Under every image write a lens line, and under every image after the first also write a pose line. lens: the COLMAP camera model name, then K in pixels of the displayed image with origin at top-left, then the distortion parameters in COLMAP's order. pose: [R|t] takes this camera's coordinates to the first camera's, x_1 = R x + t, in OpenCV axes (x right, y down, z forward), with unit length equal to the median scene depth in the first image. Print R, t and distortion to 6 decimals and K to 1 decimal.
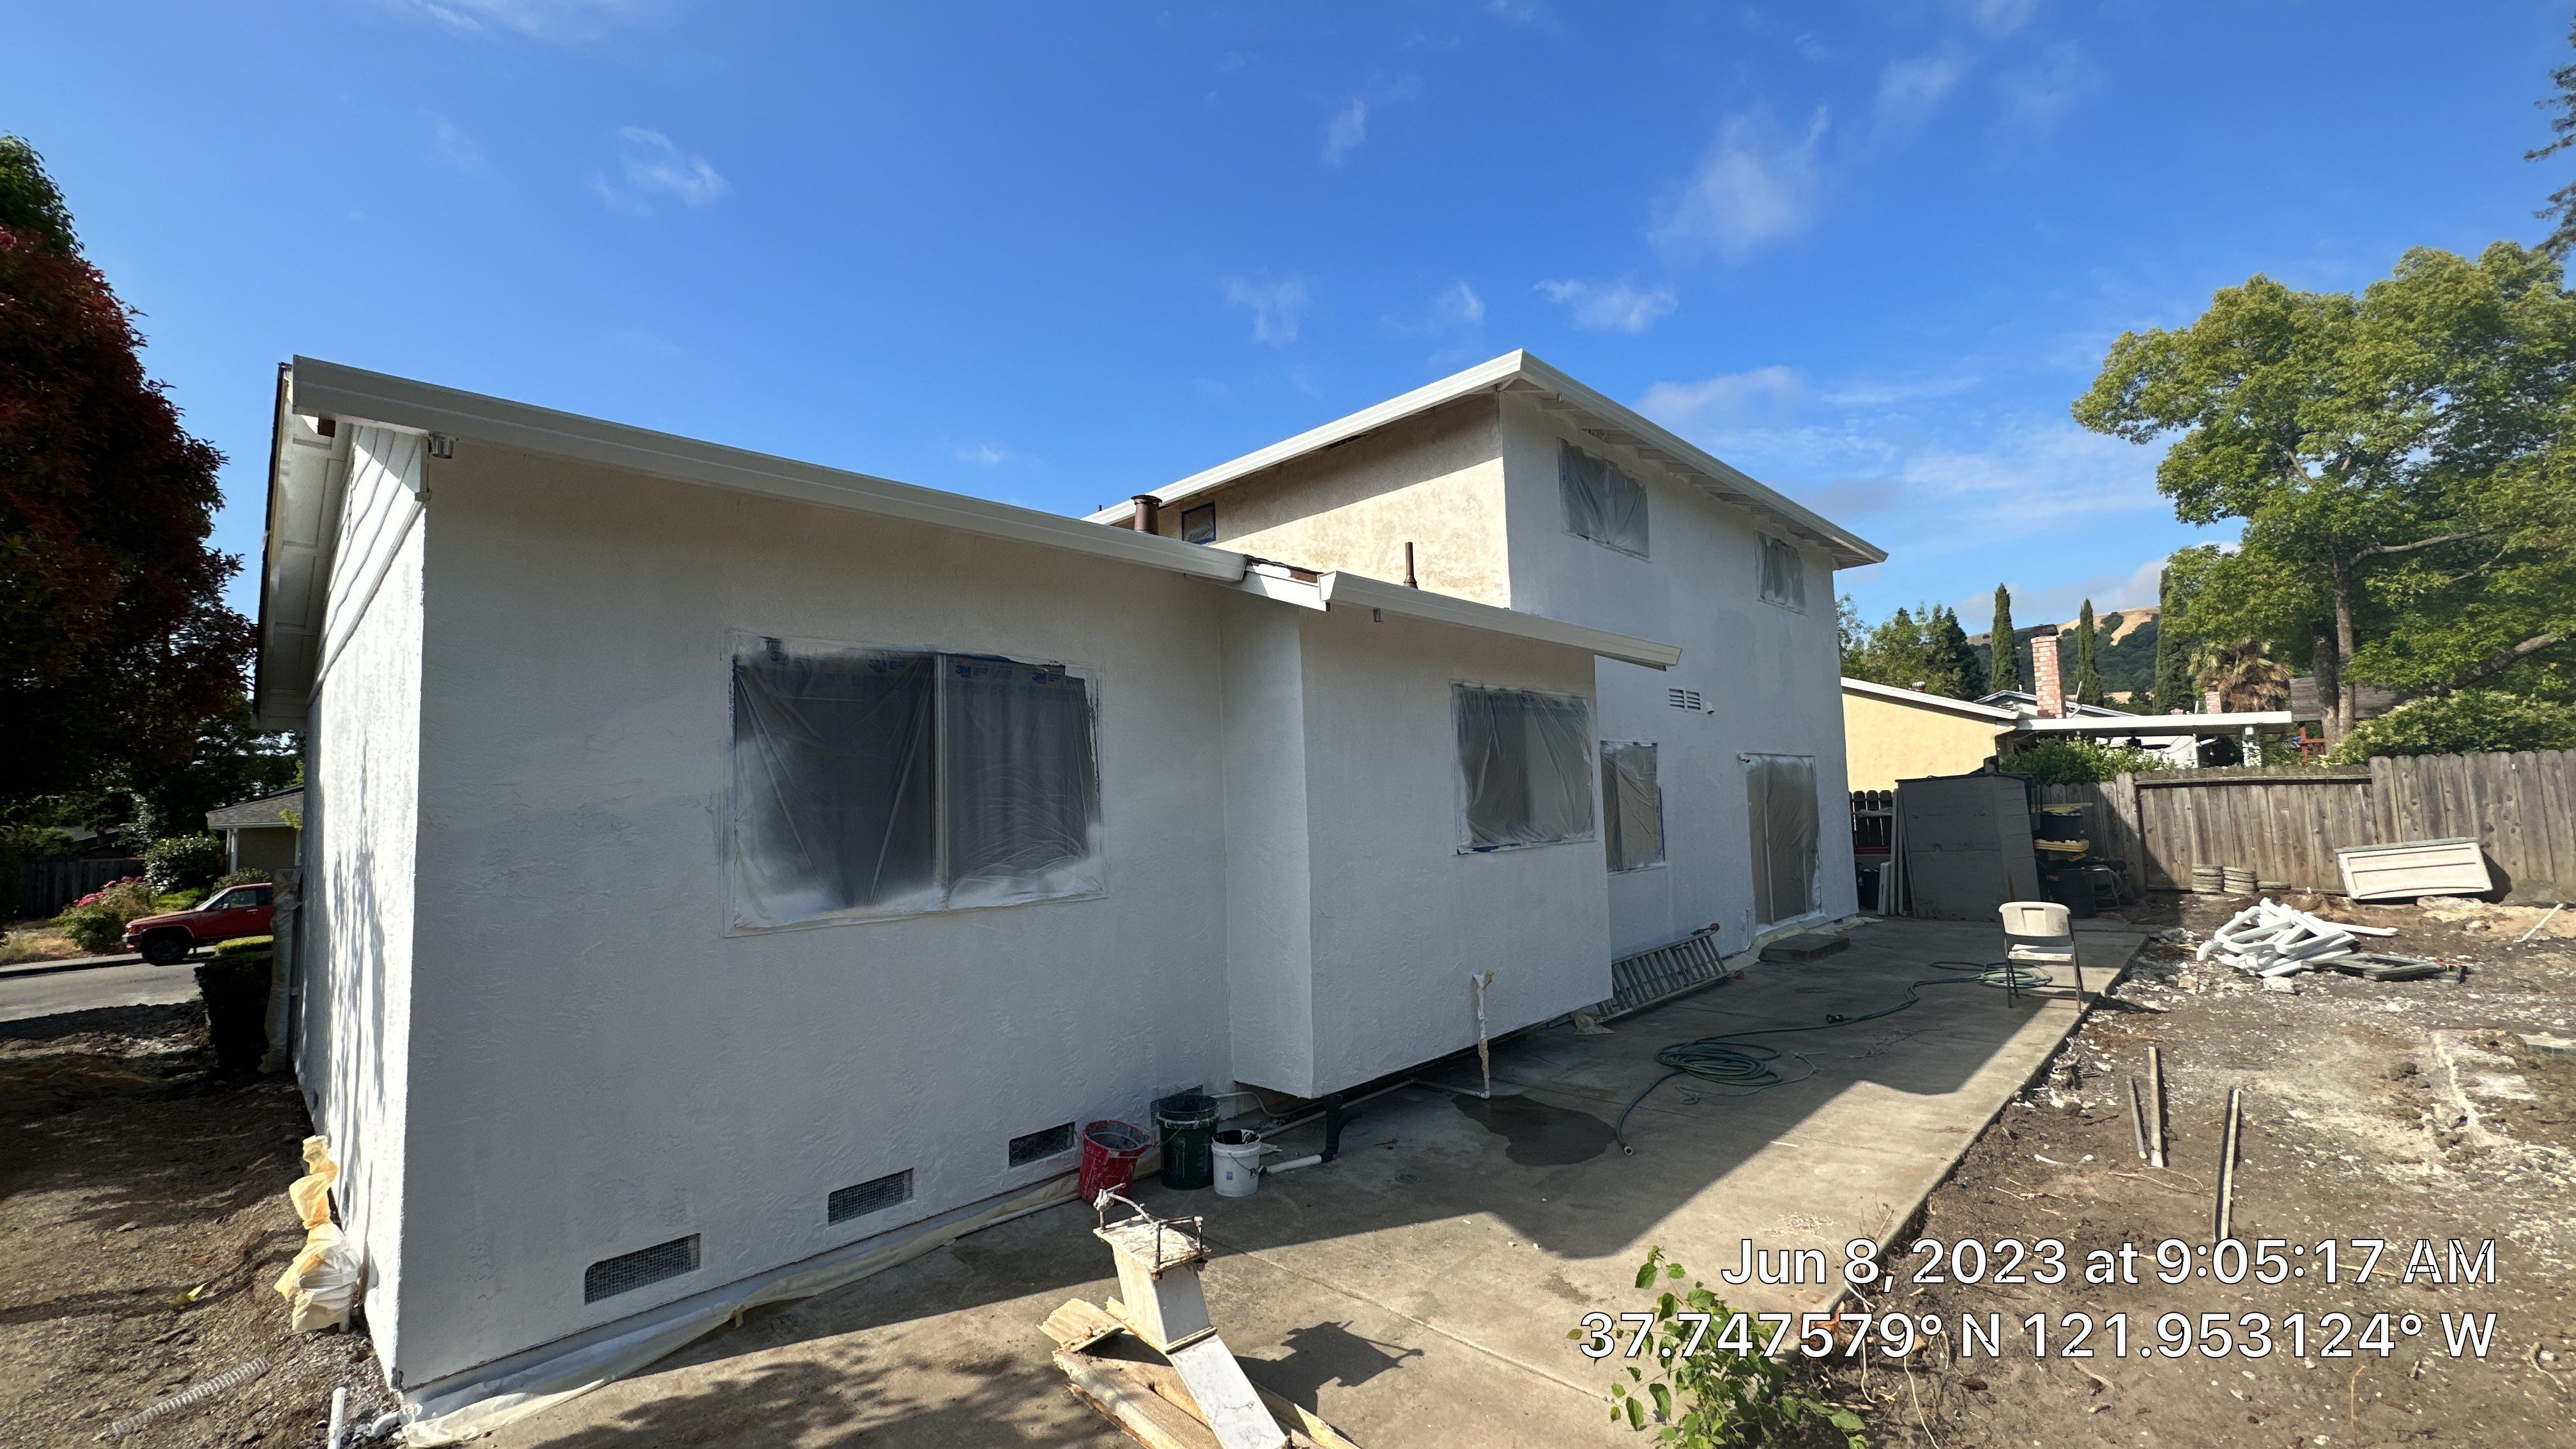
lens RADIAL K [[1029.8, 0, 1287.8], [0, 1029.8, 728.7], [0, 0, 1]] dist [-0.000975, -0.000862]
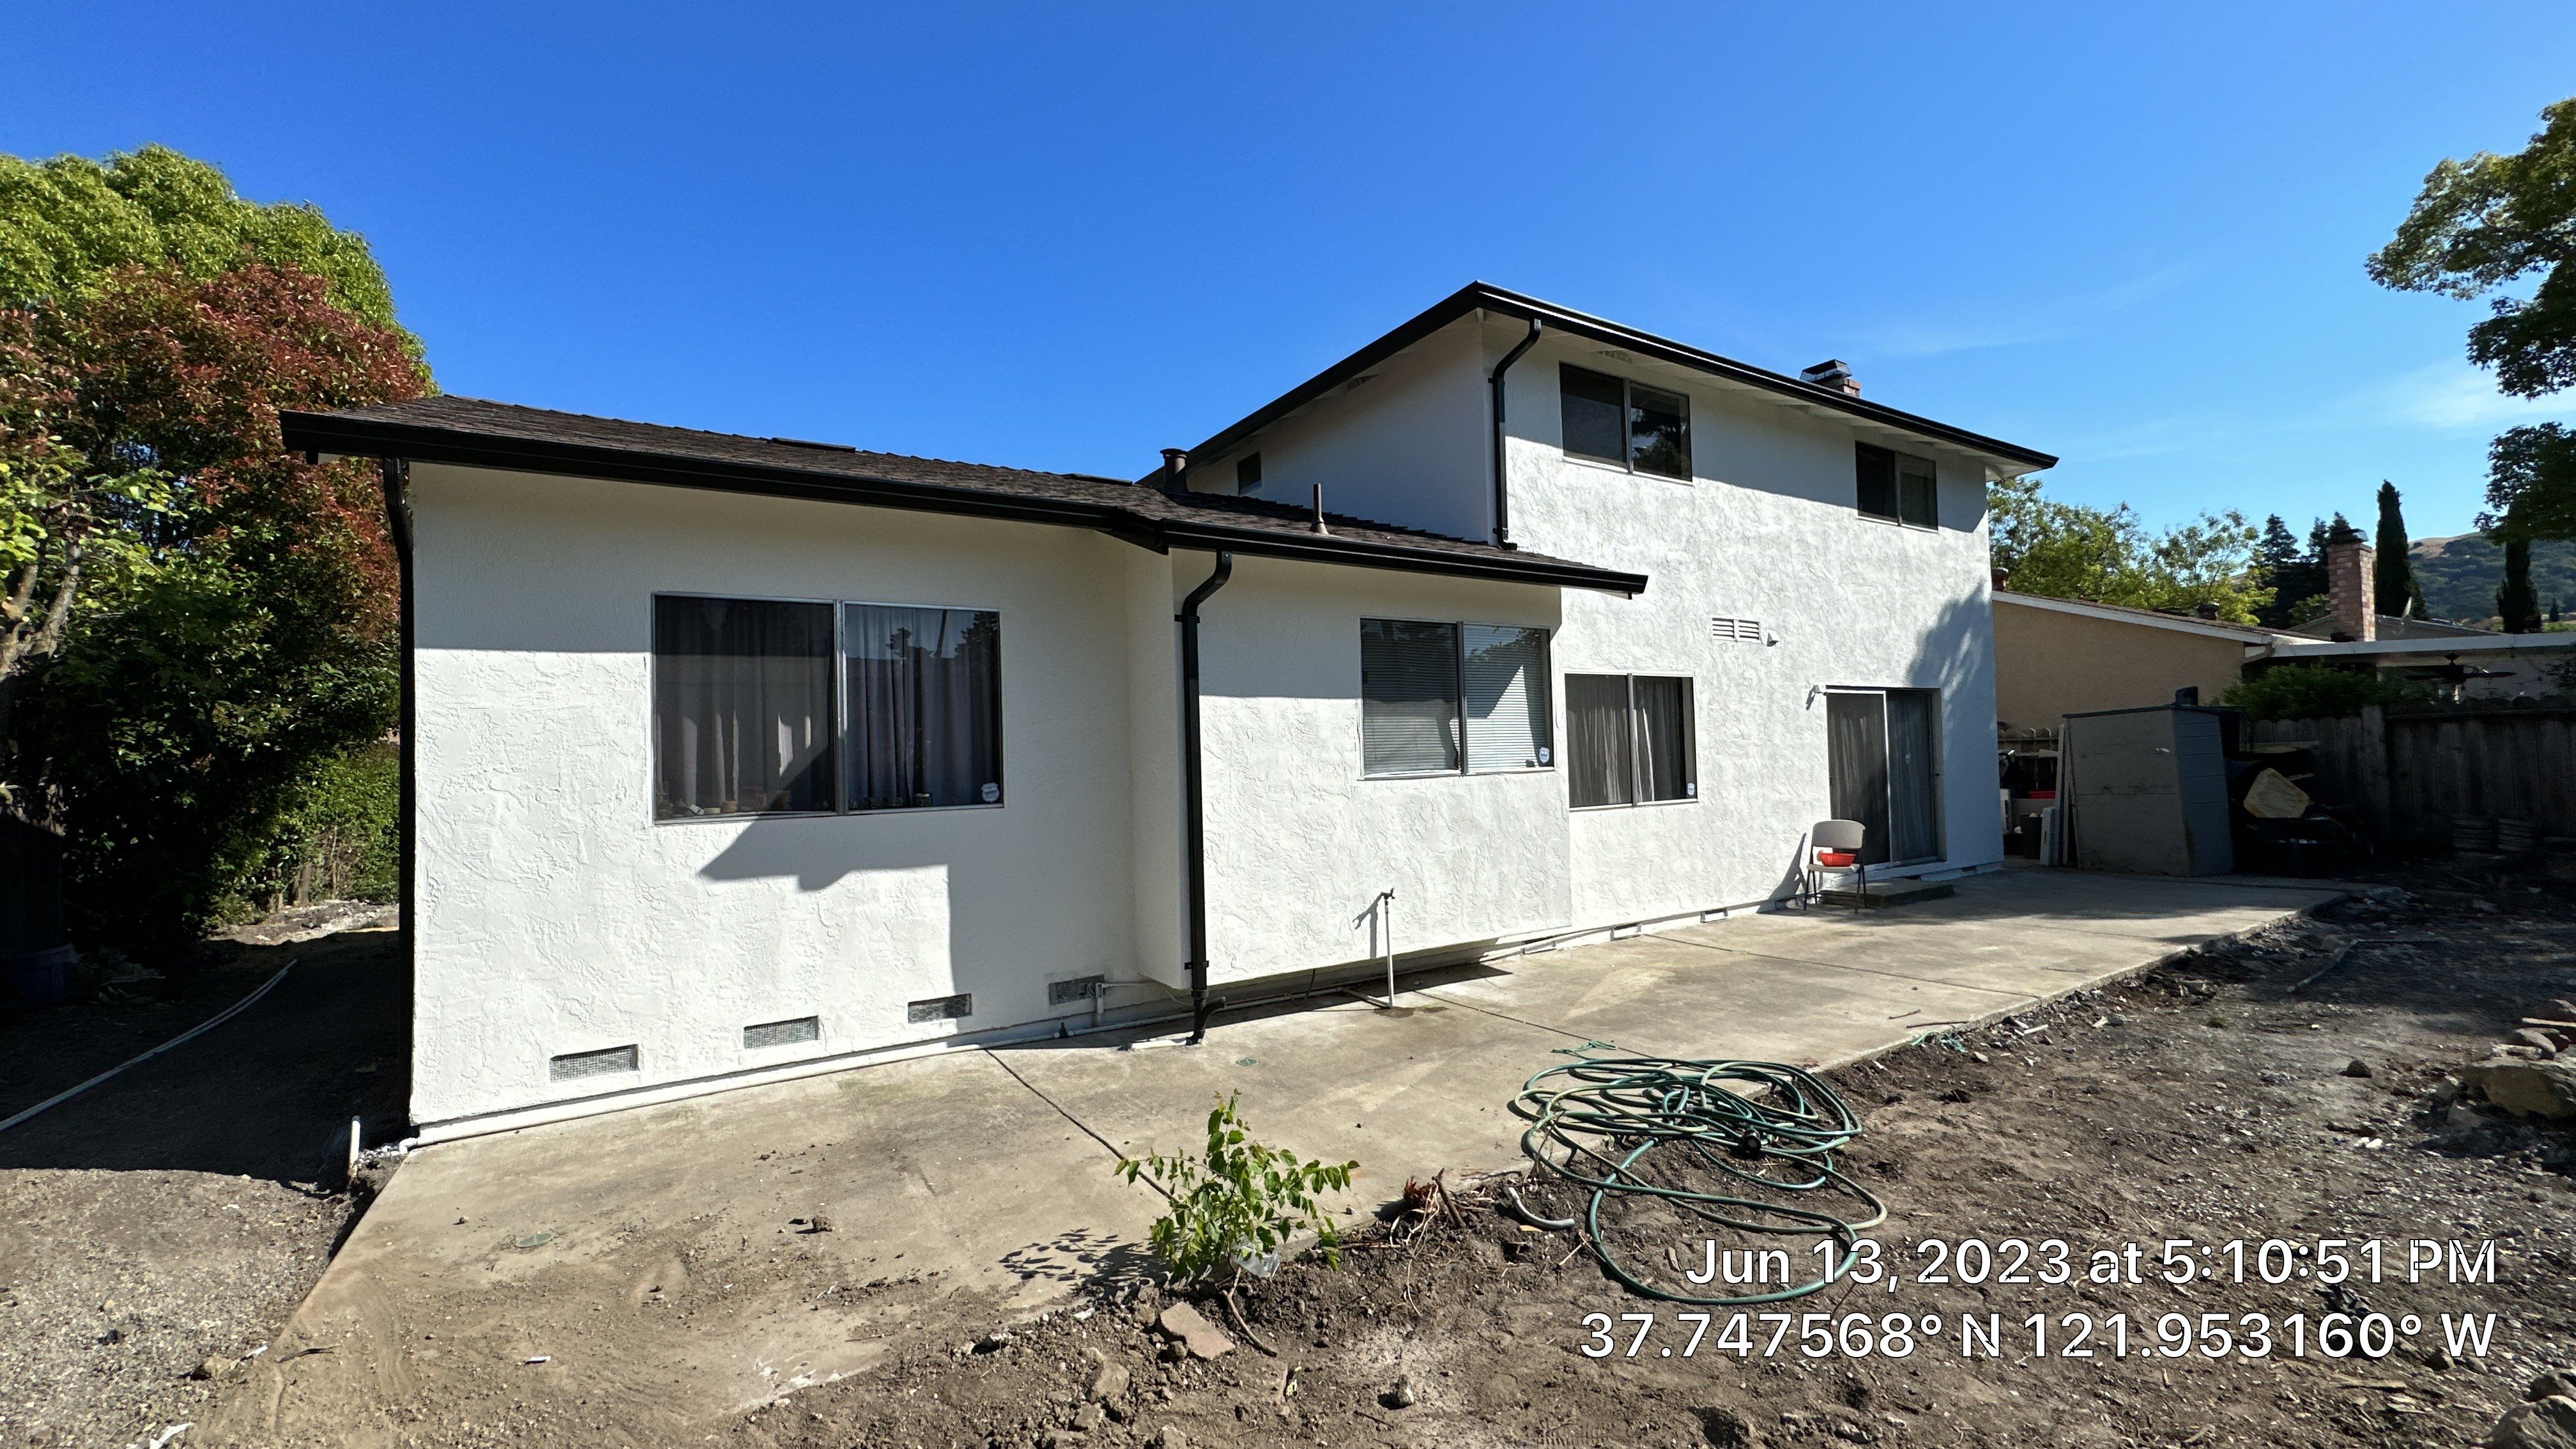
lens RADIAL K [[1029.8, 0, 1283.9], [0, 1029.8, 724.9], [0, 0, 1]] dist [-0.000975, -0.000862]
pose [[0.971120, 0.002127, -0.238581, 0.156528], [0.010306, 0.998653, 0.050854, 0.005897], [0.238367, -0.051844, 0.969790, -0.019662]]
